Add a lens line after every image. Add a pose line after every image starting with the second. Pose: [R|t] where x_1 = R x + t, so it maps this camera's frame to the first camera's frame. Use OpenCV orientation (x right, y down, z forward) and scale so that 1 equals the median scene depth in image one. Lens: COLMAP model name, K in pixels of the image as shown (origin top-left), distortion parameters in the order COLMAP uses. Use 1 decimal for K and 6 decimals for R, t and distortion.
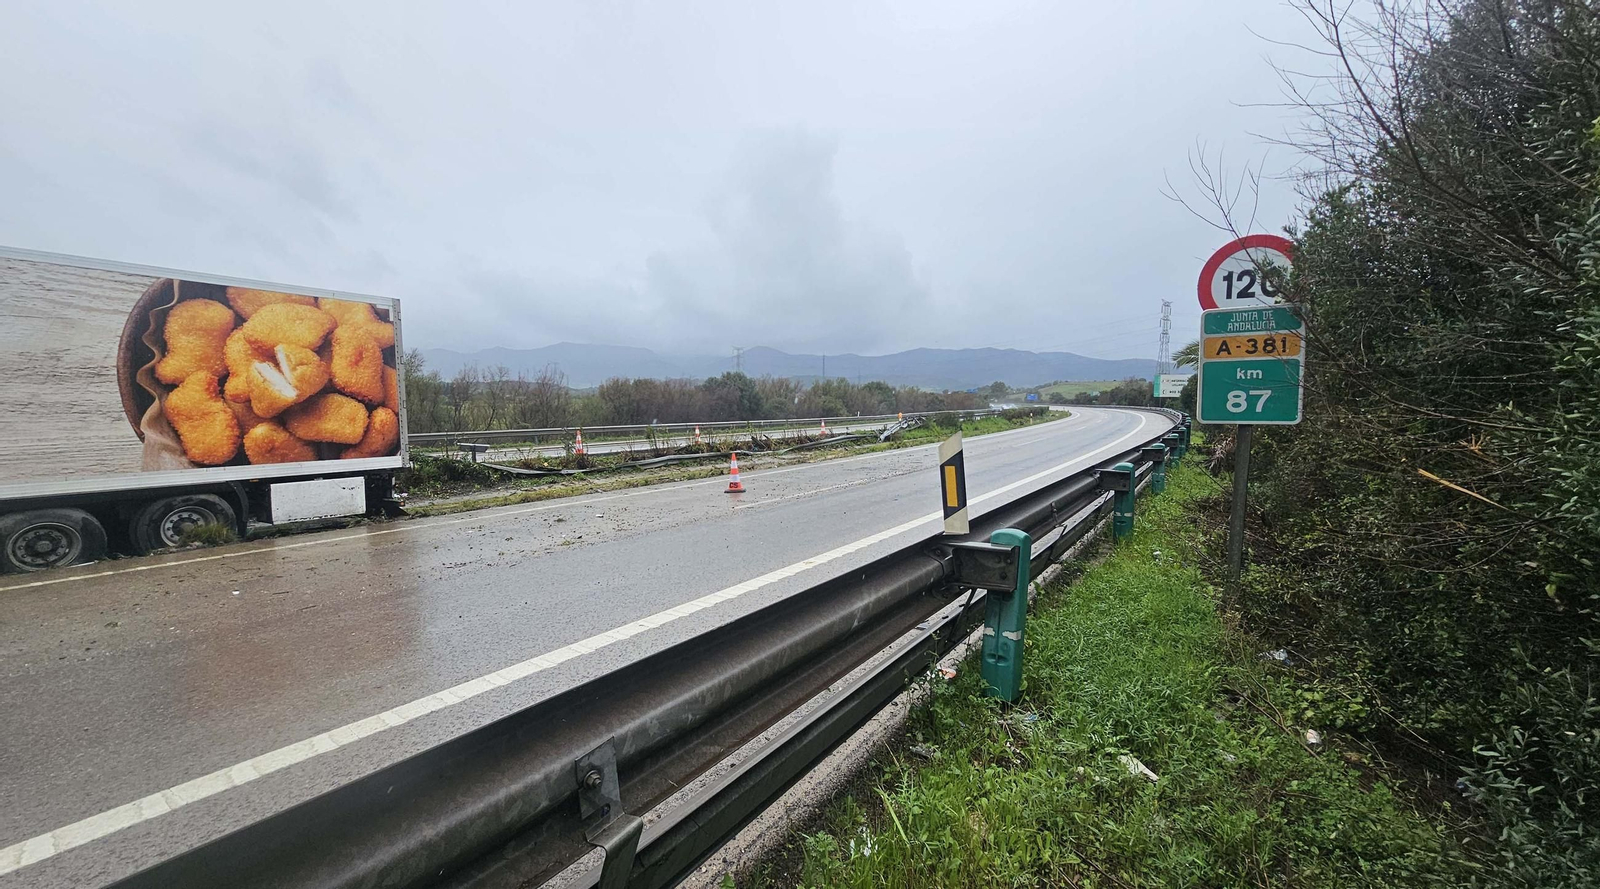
lens RADIAL K [[649.2, 0, 804.0], [0, 649.2, 448.5], [0, 0, 1]] dist [-0.001940, 0.000258]
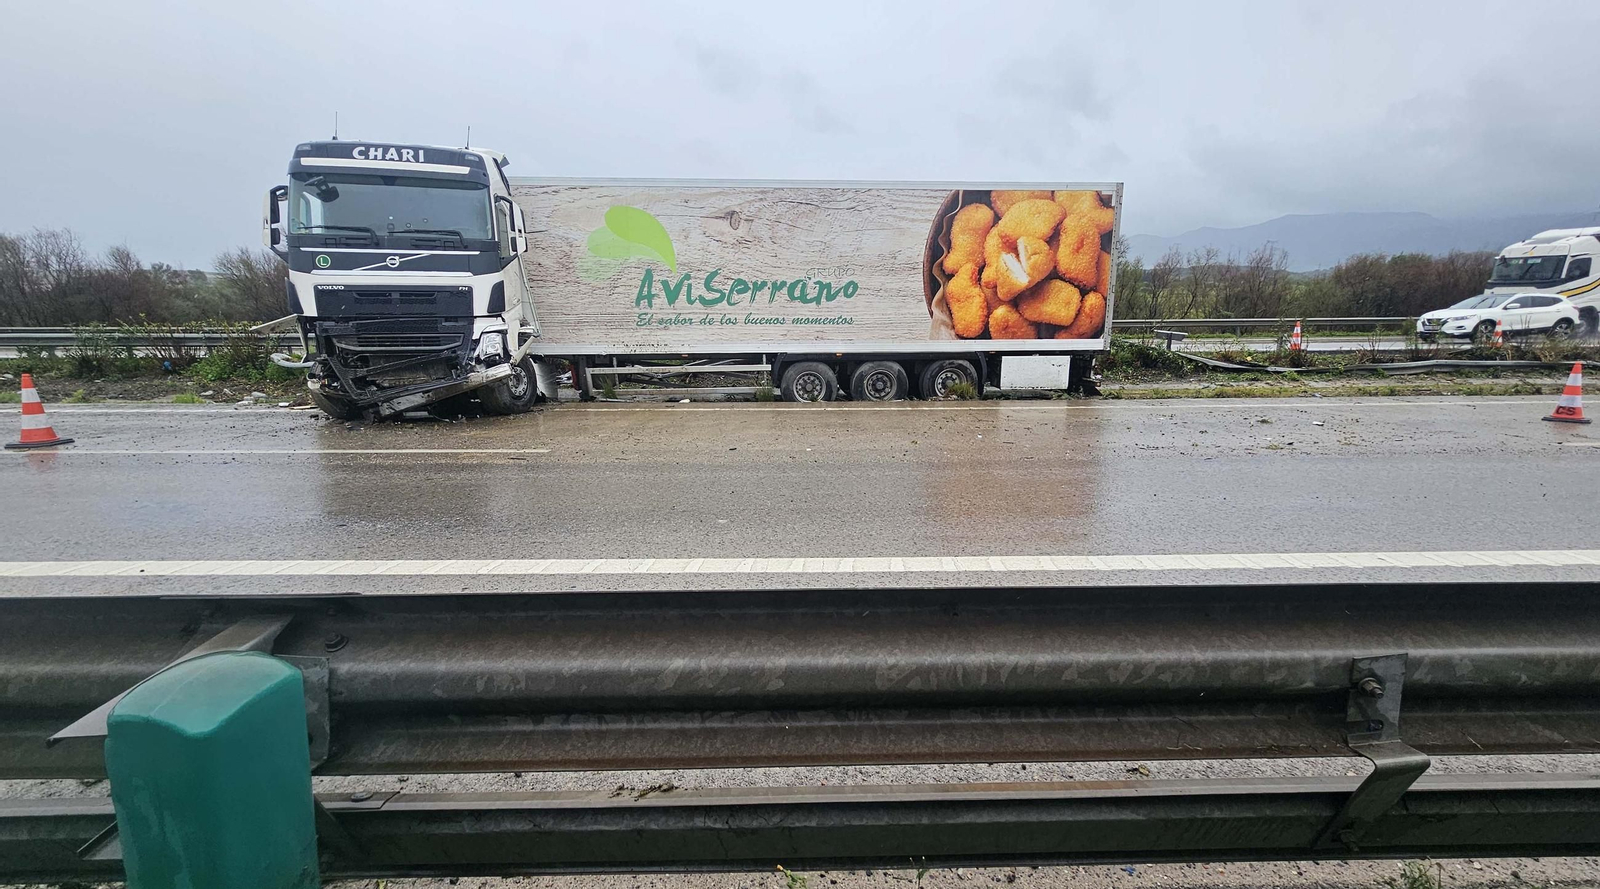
lens RADIAL K [[649.2, 0, 804.7], [0, 649.2, 449.1], [0, 0, 1]] dist [-0.001940, 0.000258]
pose [[0.566888, 0.187609, -0.802147, -0.014019], [-0.049986, 0.979762, 0.193825, 0.007068], [0.822277, -0.069781, 0.564793, -0.014327]]
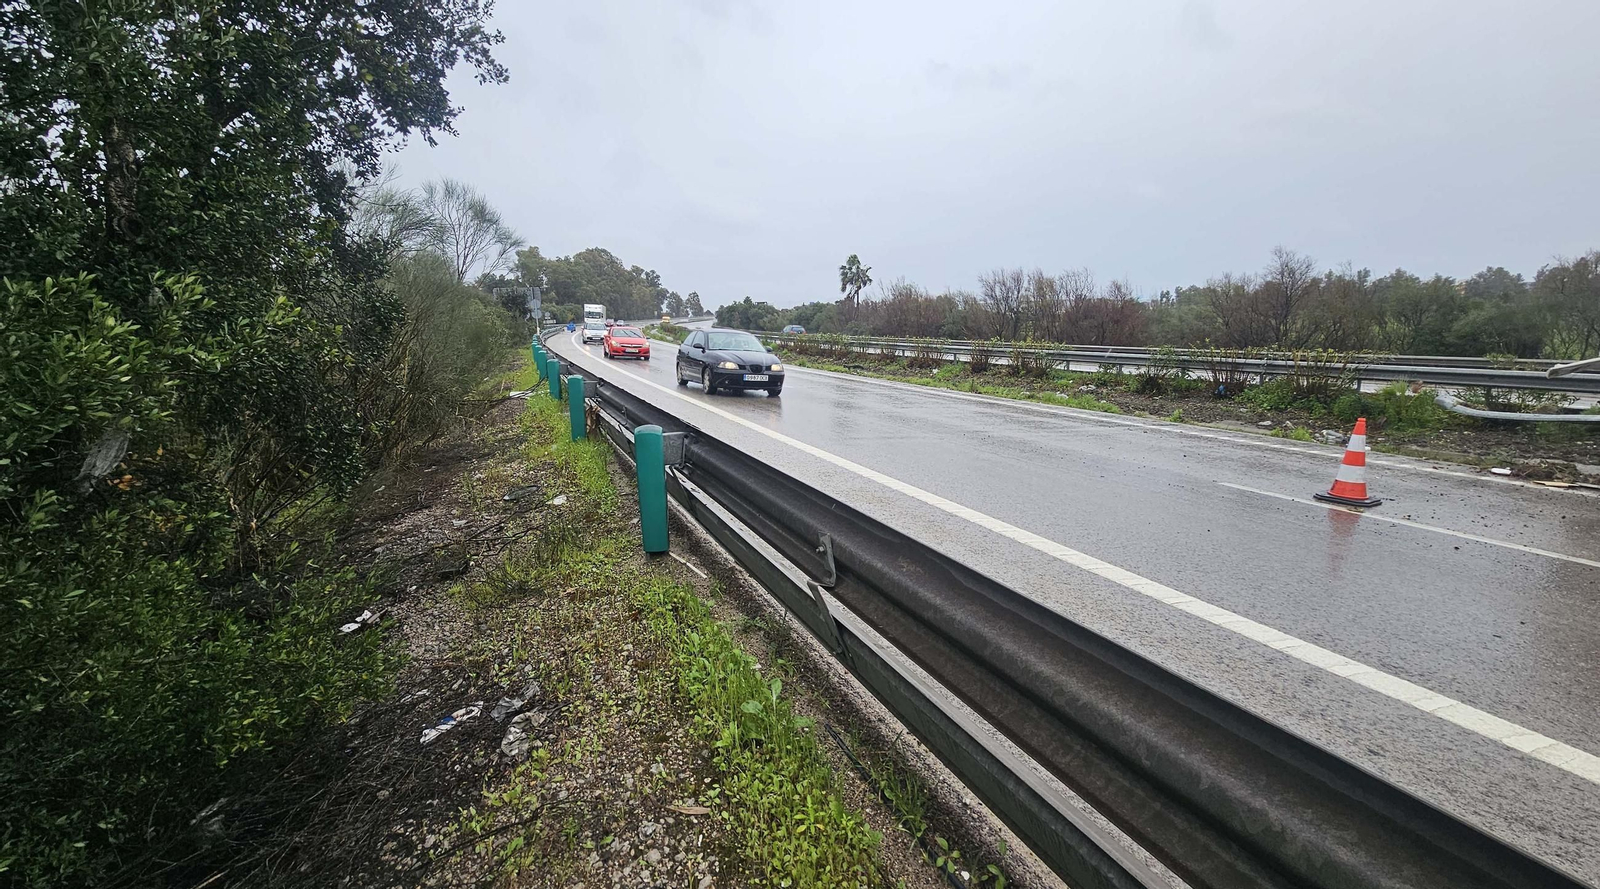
lens RADIAL K [[649.2, 0, 809.0], [0, 649.2, 449.8], [0, 0, 1]] dist [-0.001940, 0.000258]
pose [[-0.512823, 0.170099, -0.841474, -0.282883], [-0.040823, 0.974234, 0.221815, 0.021326], [0.857523, 0.148103, -0.492665, -0.409482]]
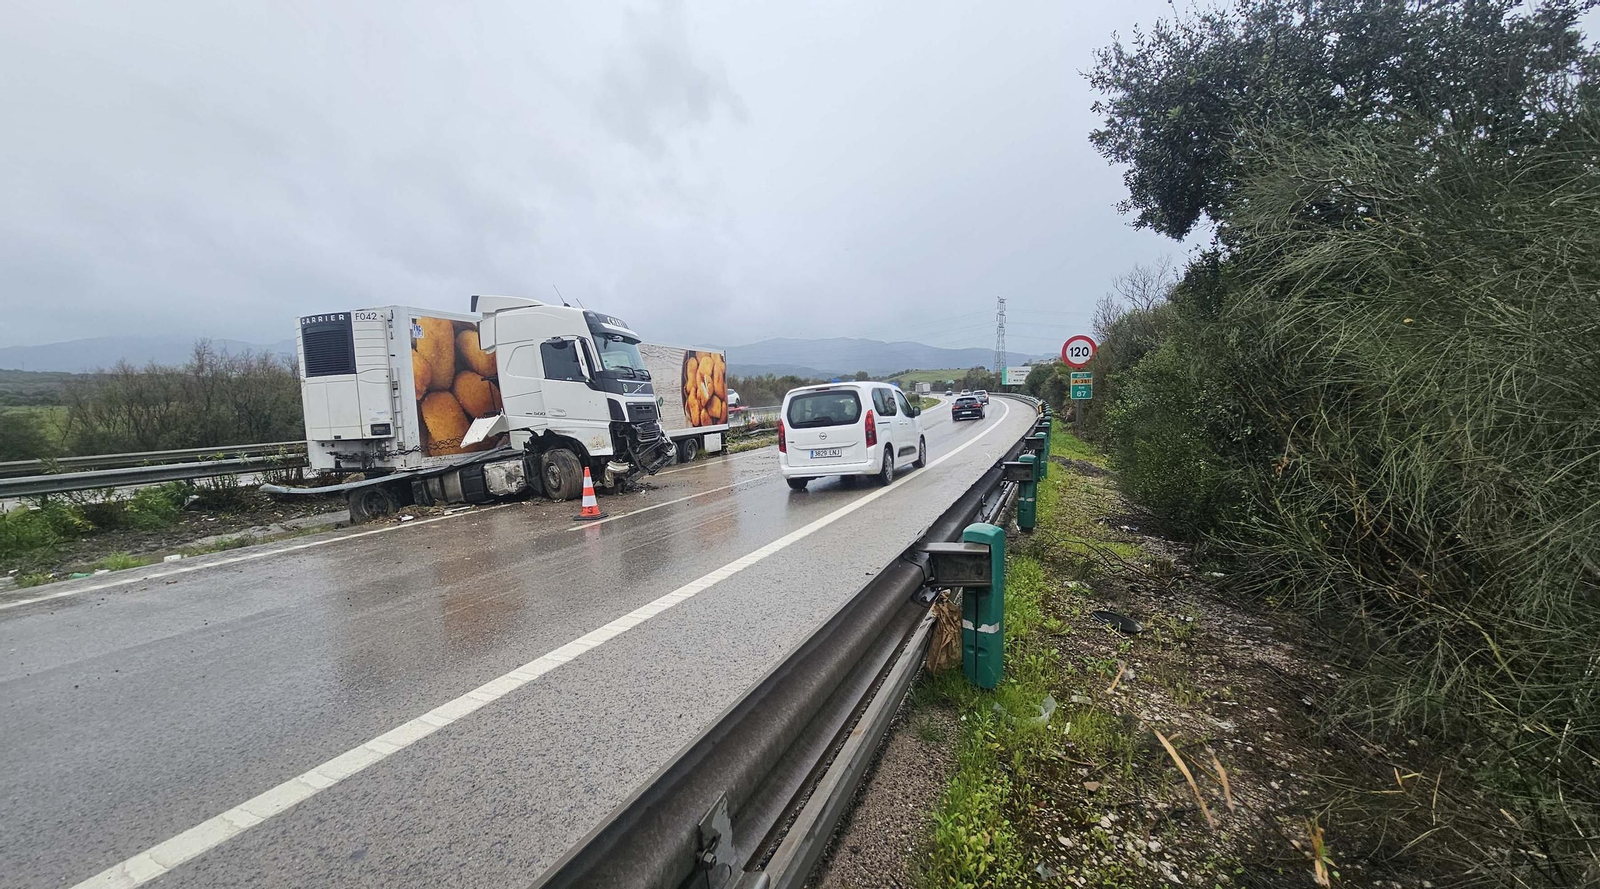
lens RADIAL K [[649.2, 0, 810.6], [0, 649.2, 433.1], [0, 0, 1]] dist [-0.001940, 0.000258]
pose [[0.975815, -0.032946, 0.216099, -0.880979], [0.034945, 0.999374, -0.005434, 0.067626], [-0.215785, 0.012854, 0.976356, -1.233918]]
